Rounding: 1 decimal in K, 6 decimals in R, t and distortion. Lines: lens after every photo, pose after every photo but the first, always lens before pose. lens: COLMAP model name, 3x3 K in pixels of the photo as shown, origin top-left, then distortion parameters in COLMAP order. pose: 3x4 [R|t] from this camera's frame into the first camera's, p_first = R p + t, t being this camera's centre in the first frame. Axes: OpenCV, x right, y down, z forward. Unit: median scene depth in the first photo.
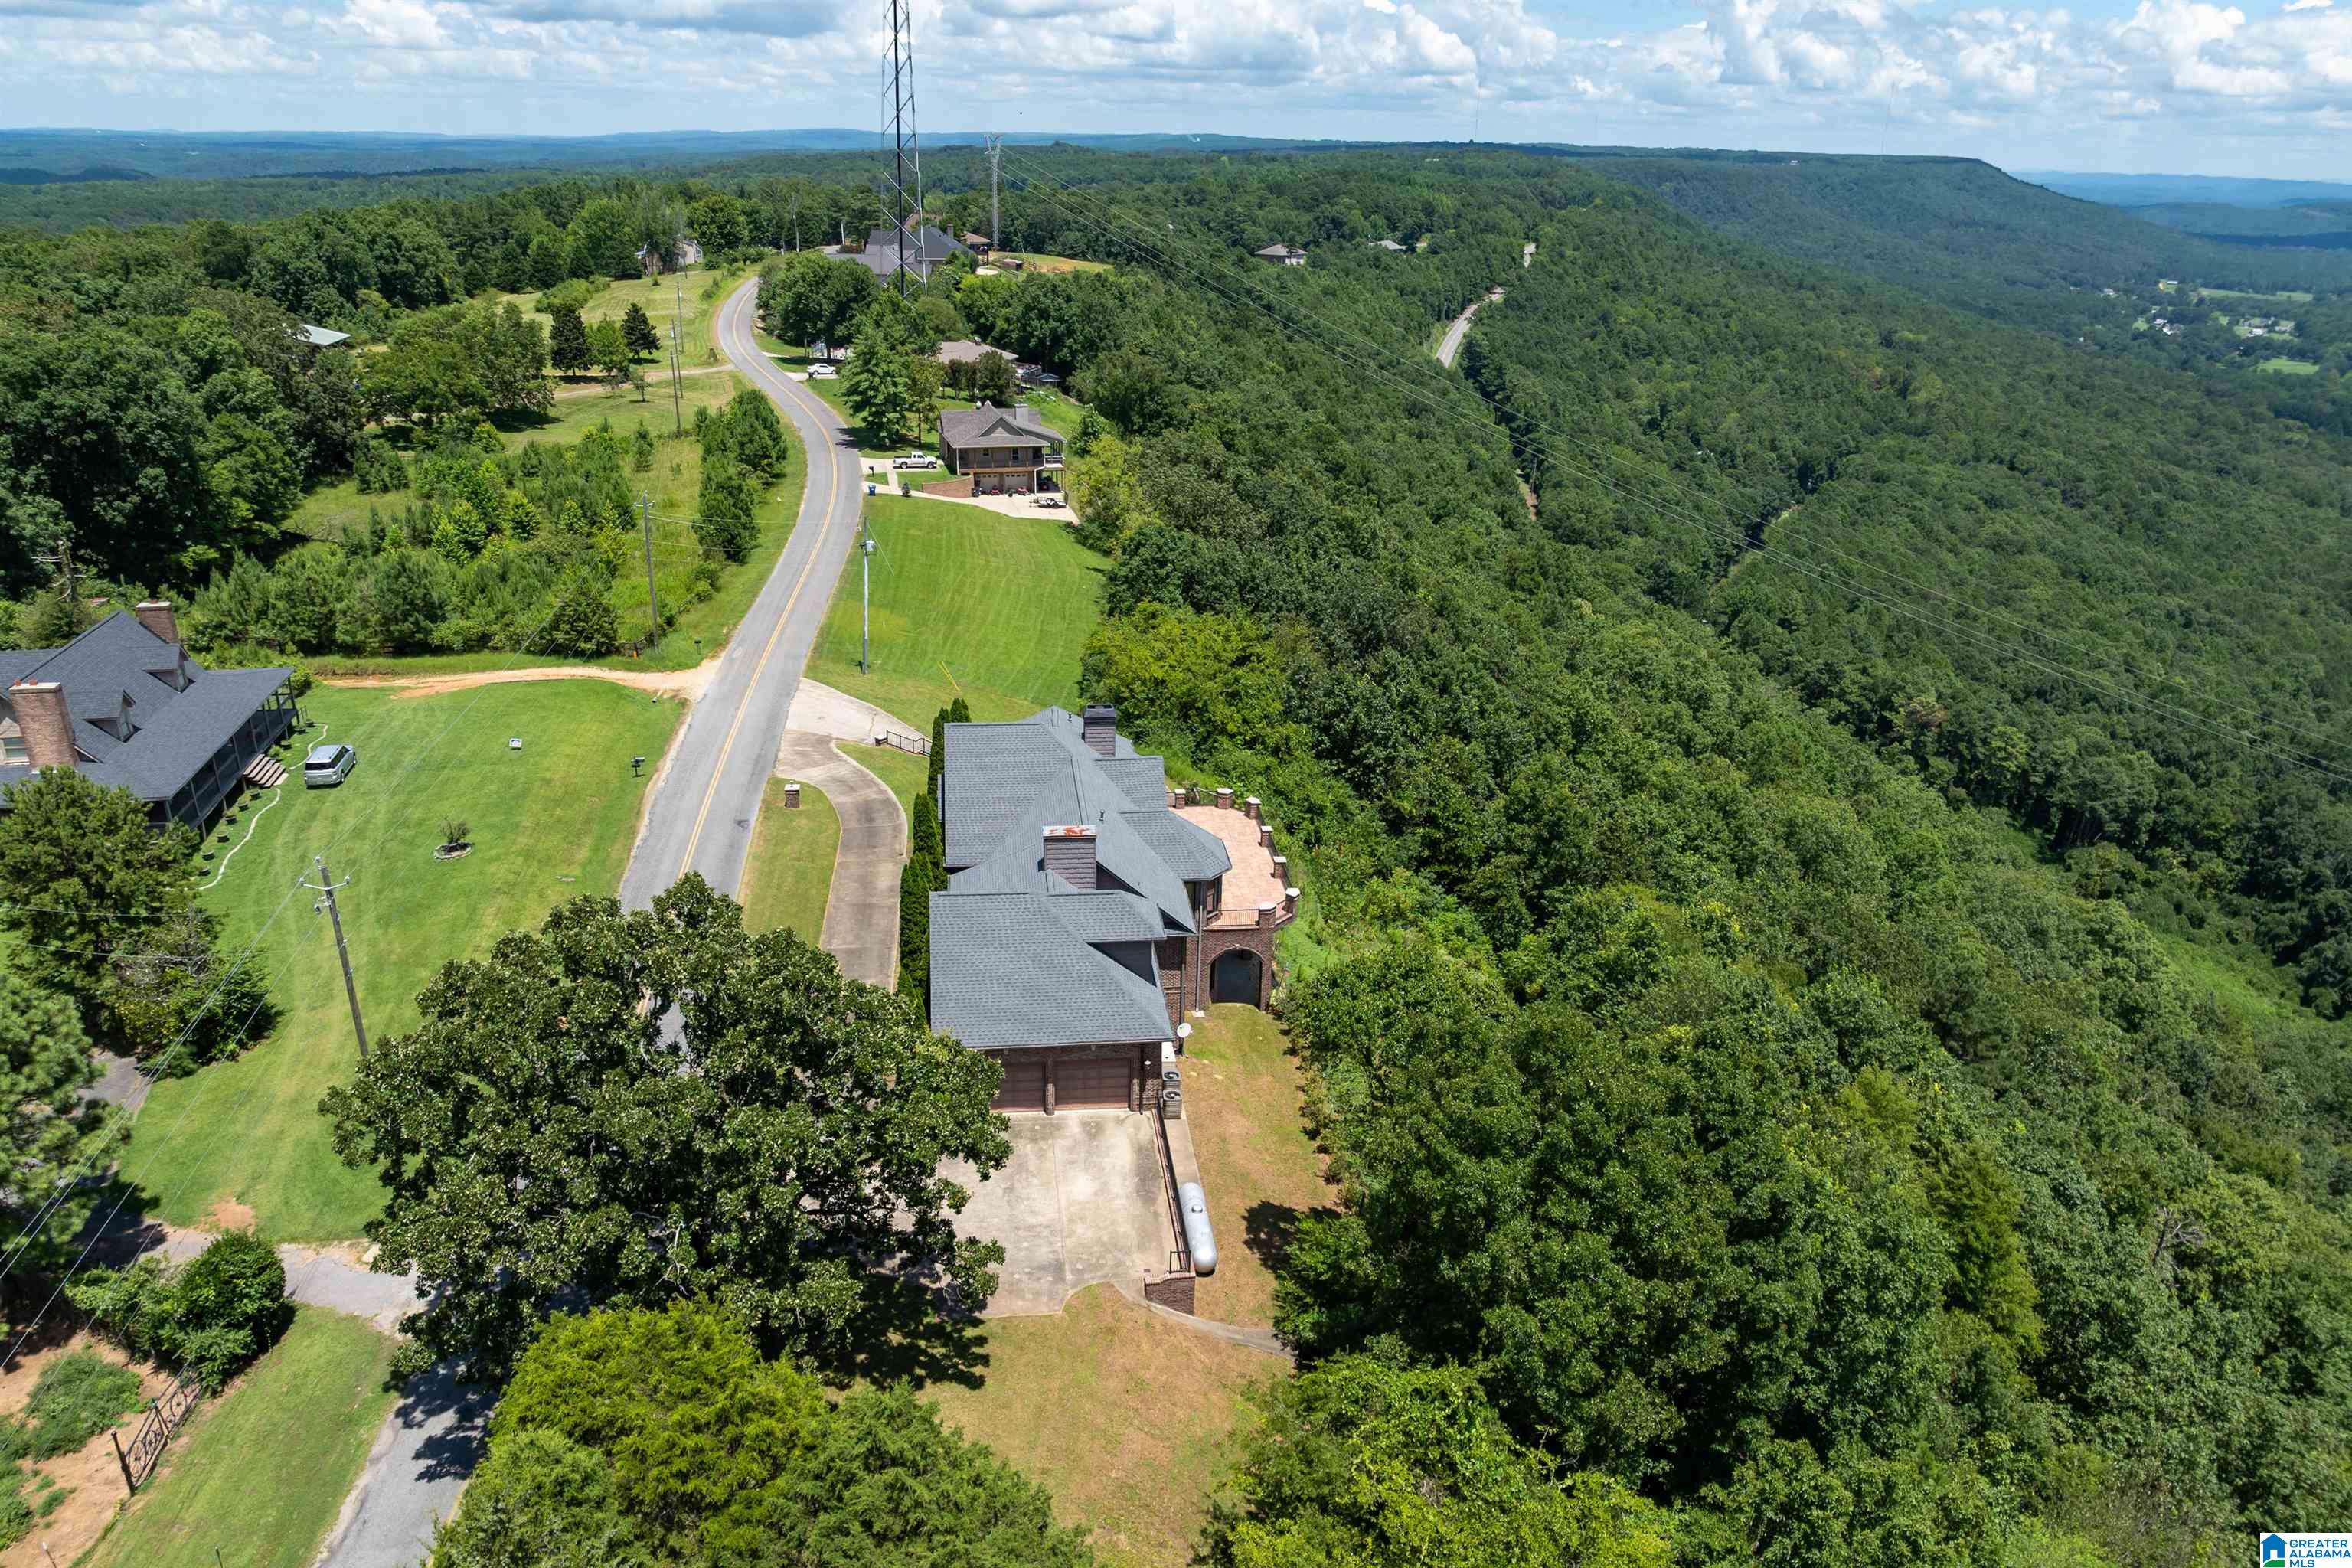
lens RADIAL K [[1661.5, 0, 1184.8], [0, 1661.5, 847.8], [0, 0, 1]] dist [-0.056864, 0.030510]
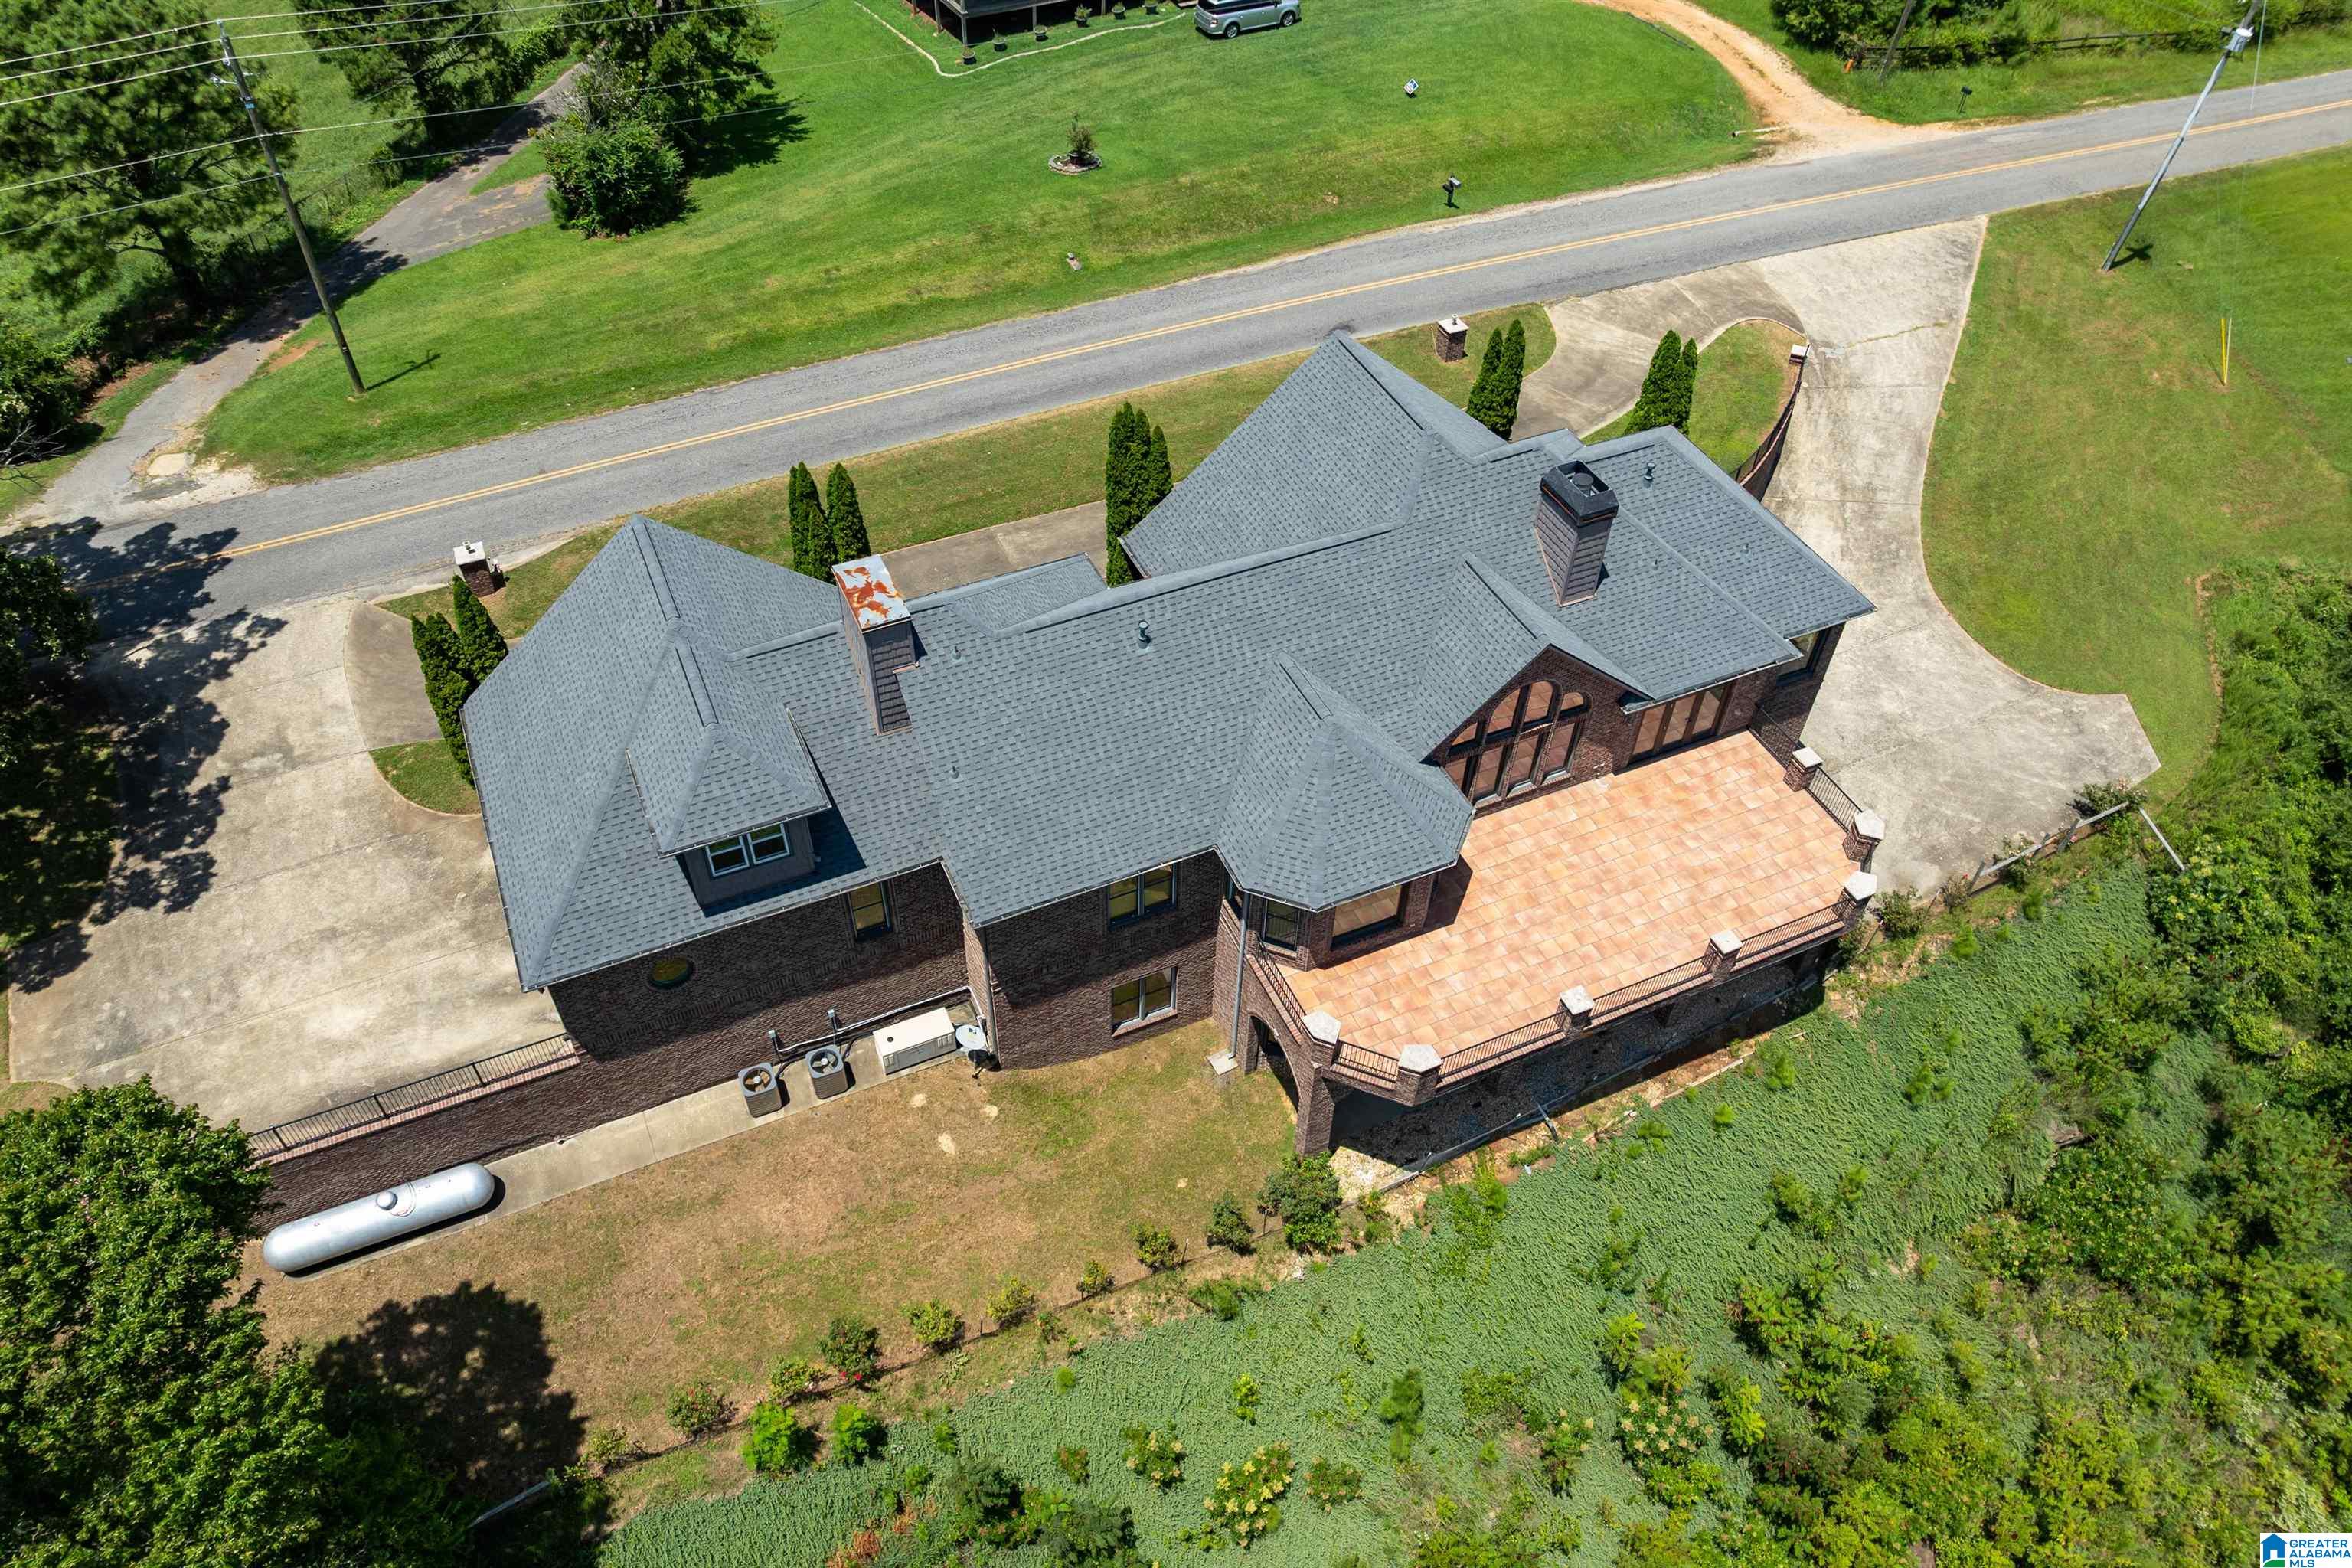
lens RADIAL K [[1642.2, 0, 1178.9], [0, 1642.2, 834.8], [0, 0, 1]] dist [-0.045193, 0.008537]
pose [[0.303121, 0.694407, -0.652623, 0.120808], [-0.388083, 0.715434, 0.580987, -0.100712], [0.870350, 0.077162, 0.486351, 0.303119]]
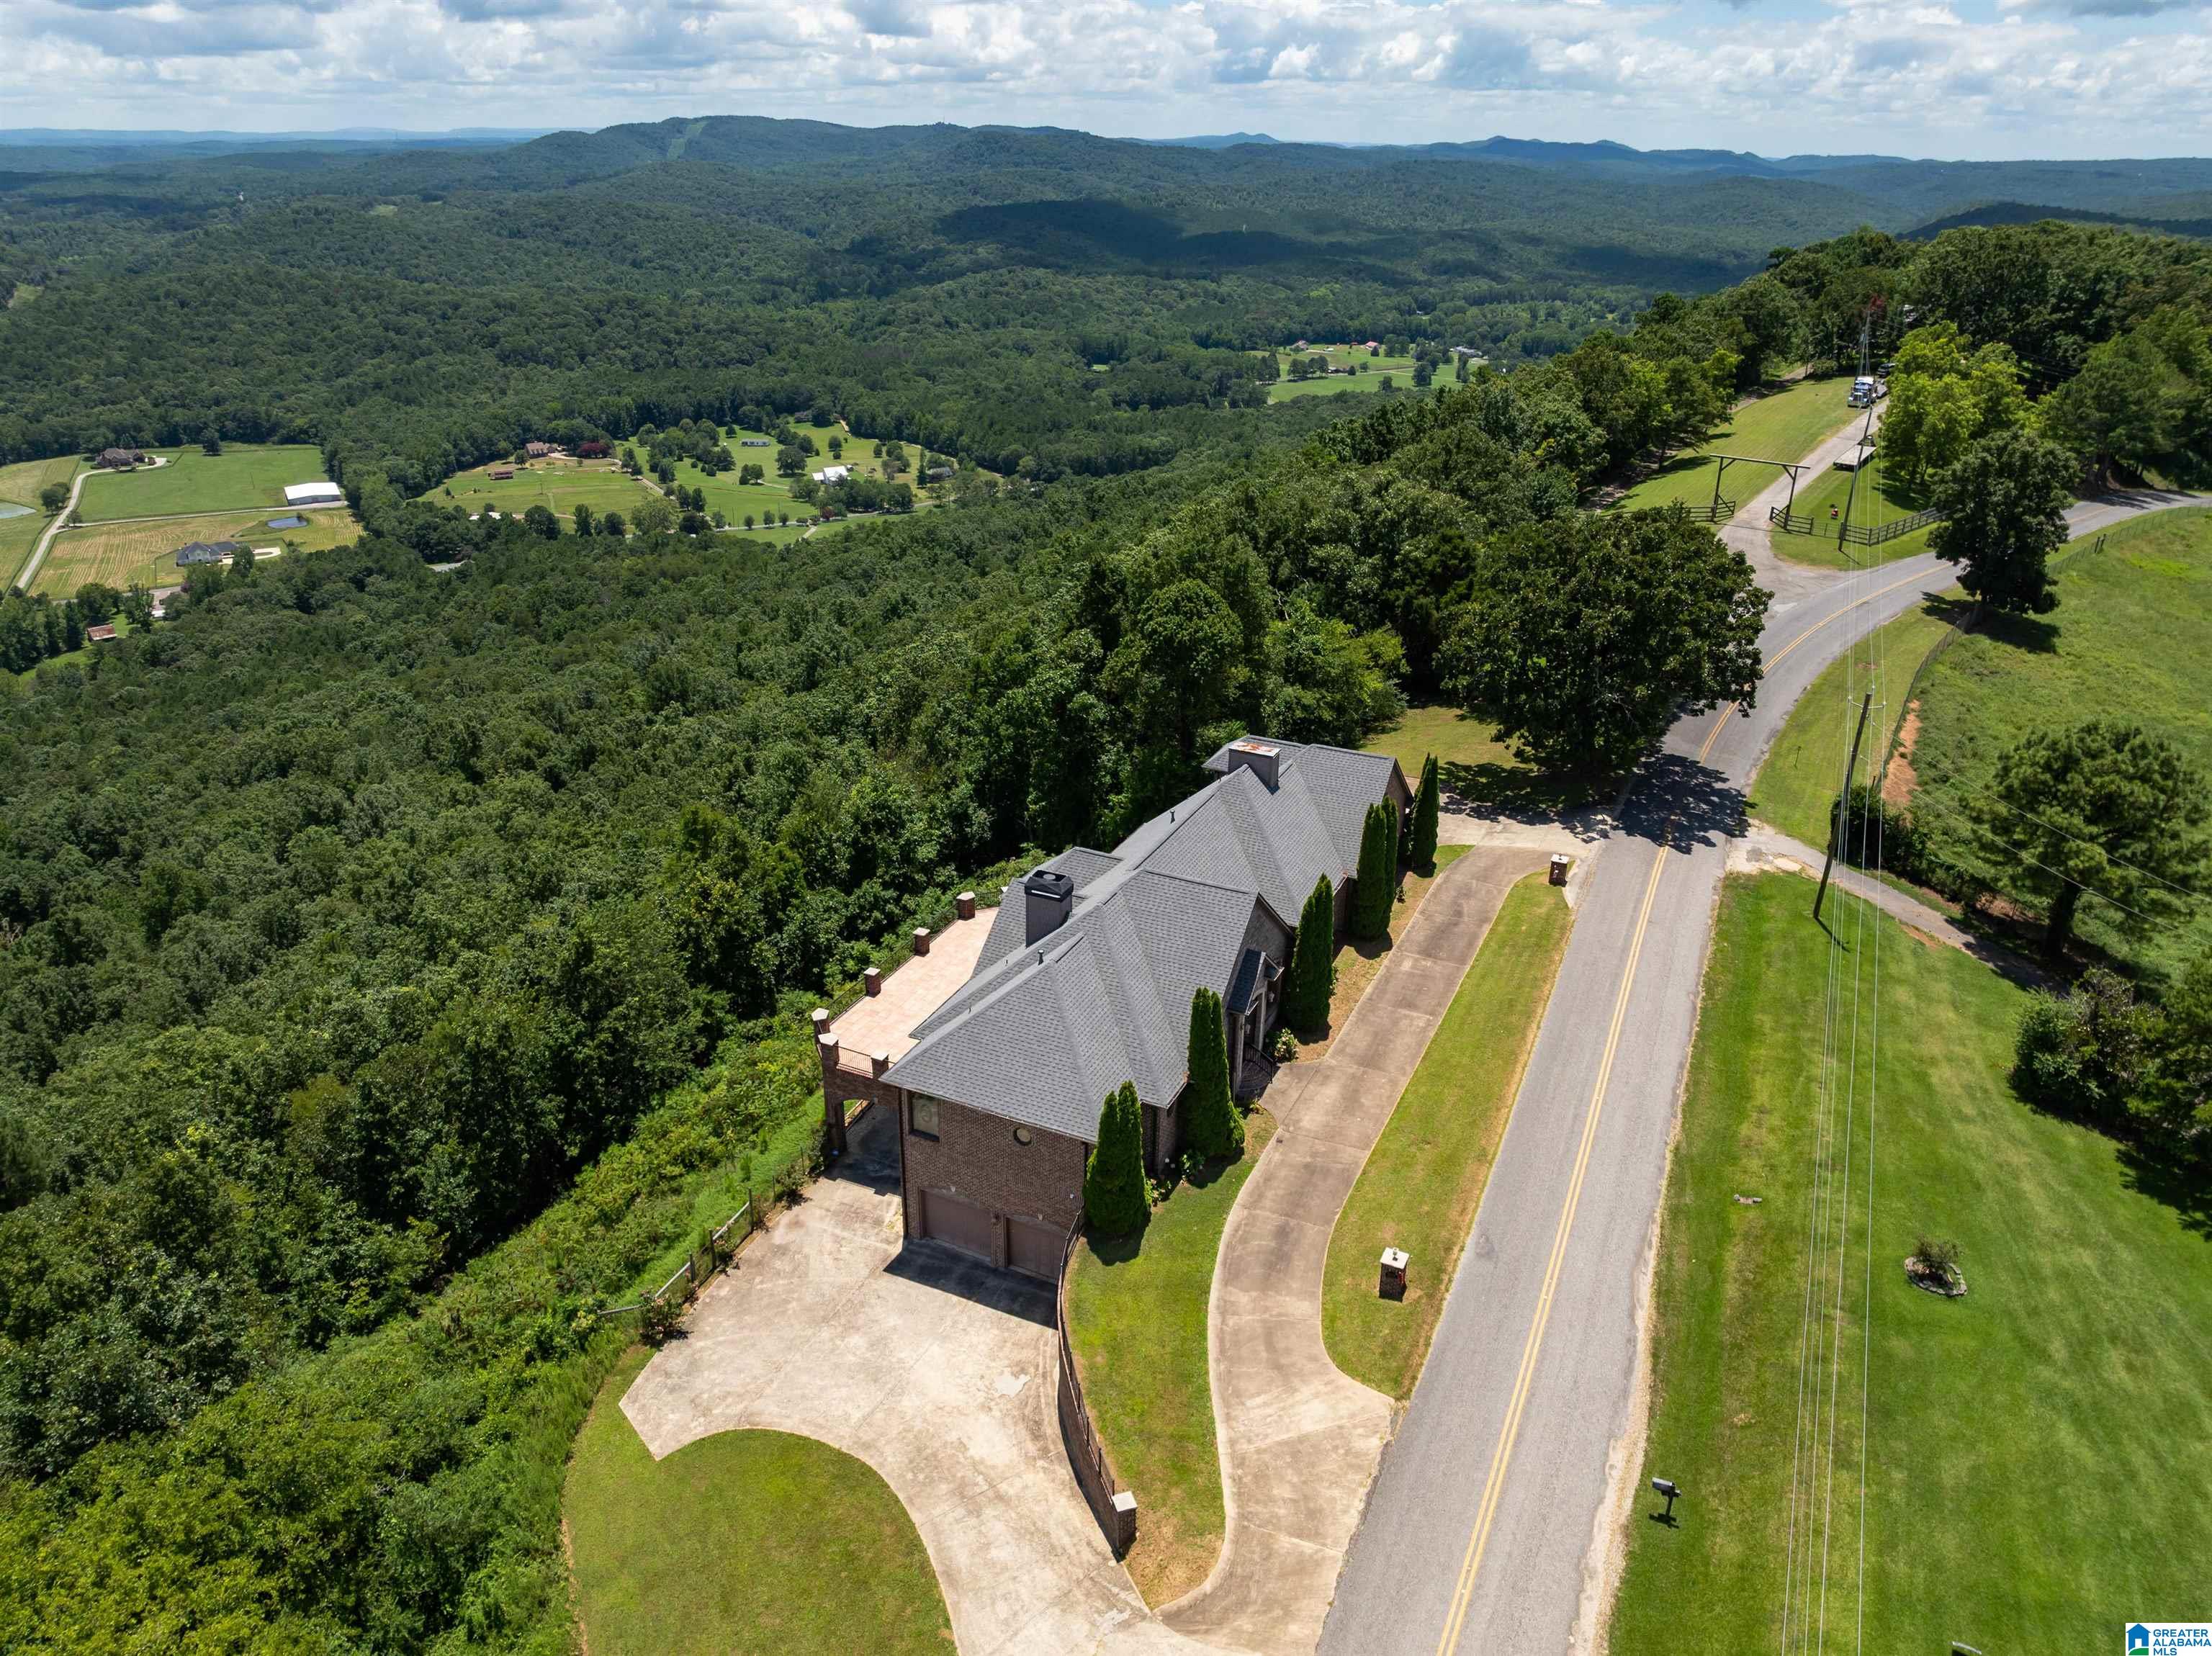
lens RADIAL K [[1564.8, 0, 1106.0], [0, 1564.8, 828.0], [0, 0, 1]] dist [-0.068595, 0.044644]
pose [[-0.846215, -0.249977, 0.470565, -0.176179], [0.181031, 0.695716, 0.695131, -0.259327], [-0.501146, 0.673417, -0.543472, 0.594388]]
